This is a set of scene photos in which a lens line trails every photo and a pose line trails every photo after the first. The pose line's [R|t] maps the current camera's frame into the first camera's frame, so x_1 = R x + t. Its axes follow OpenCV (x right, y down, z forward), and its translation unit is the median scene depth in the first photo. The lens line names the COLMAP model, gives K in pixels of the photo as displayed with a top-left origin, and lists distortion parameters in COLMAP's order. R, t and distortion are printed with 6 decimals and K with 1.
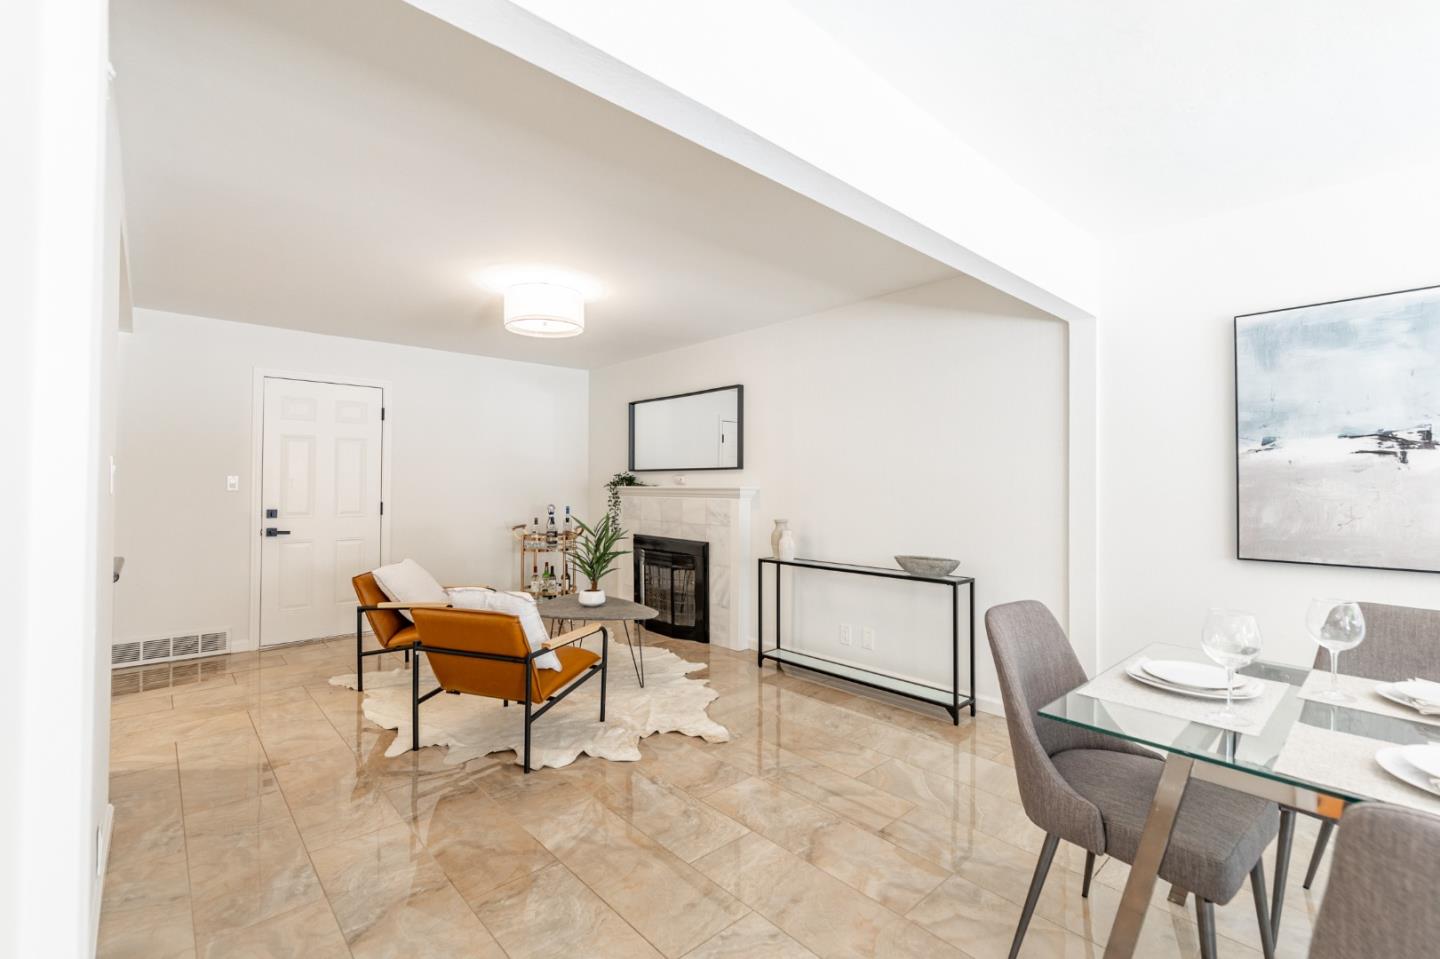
lens RADIAL K [[662.5, 0, 725.0], [0, 662.5, 485.1], [0, 0, 1]] dist [0.006801, -0.001964]
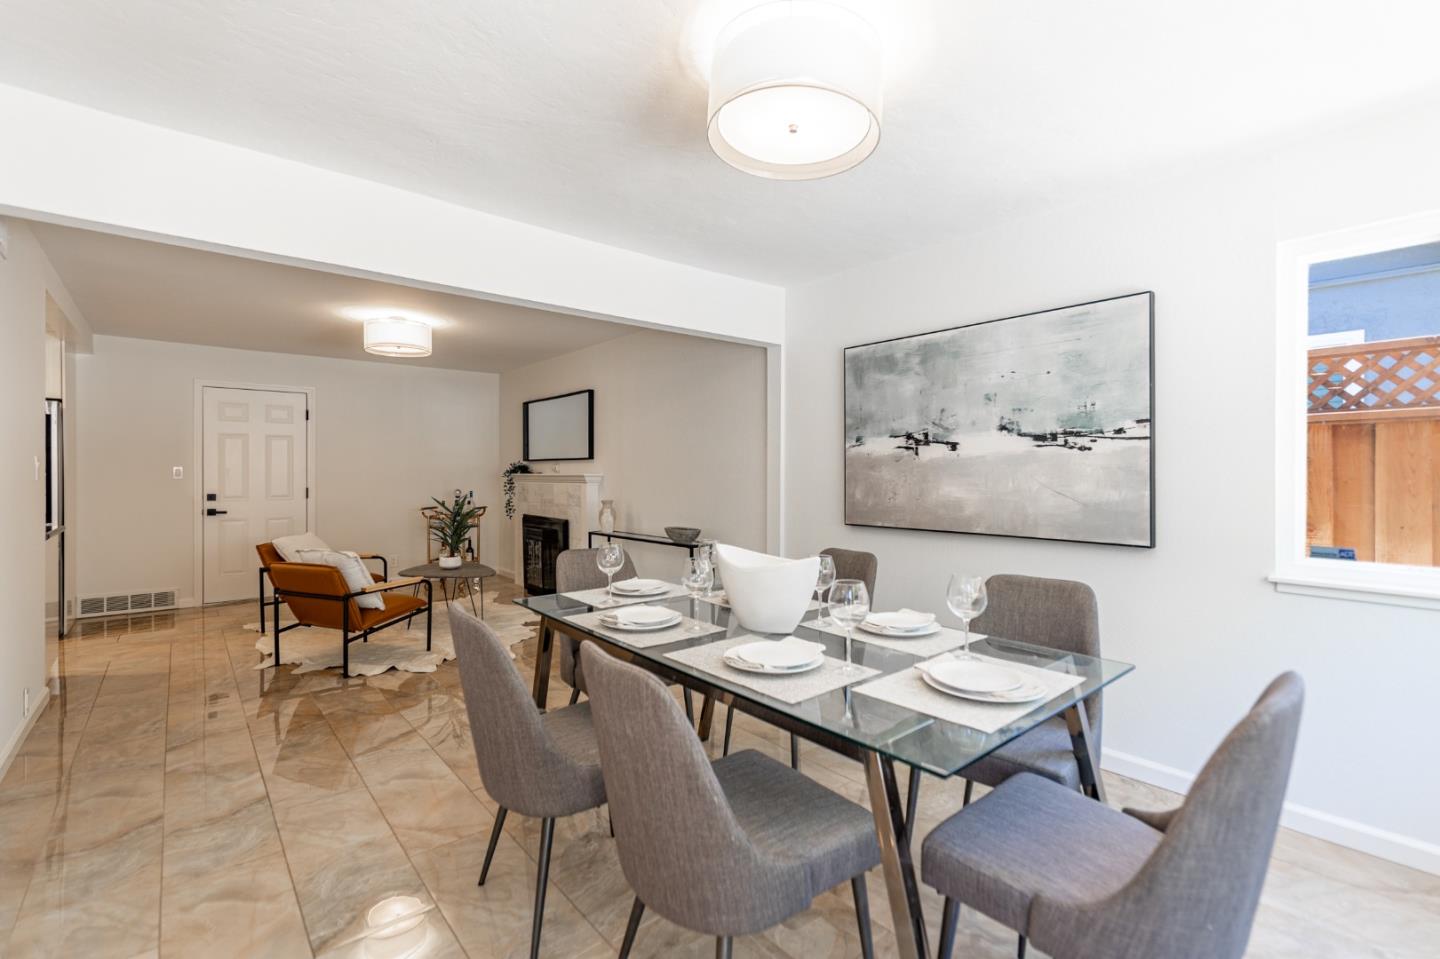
lens RADIAL K [[662.5, 0, 715.2], [0, 662.5, 484.2], [0, 0, 1]] dist [0.006801, -0.001964]
pose [[0.999451, -0.005167, -0.032727, 0.436700], [0.005801, 0.999797, 0.019292, -0.000782], [0.032621, -0.019472, 0.999278, -0.305588]]
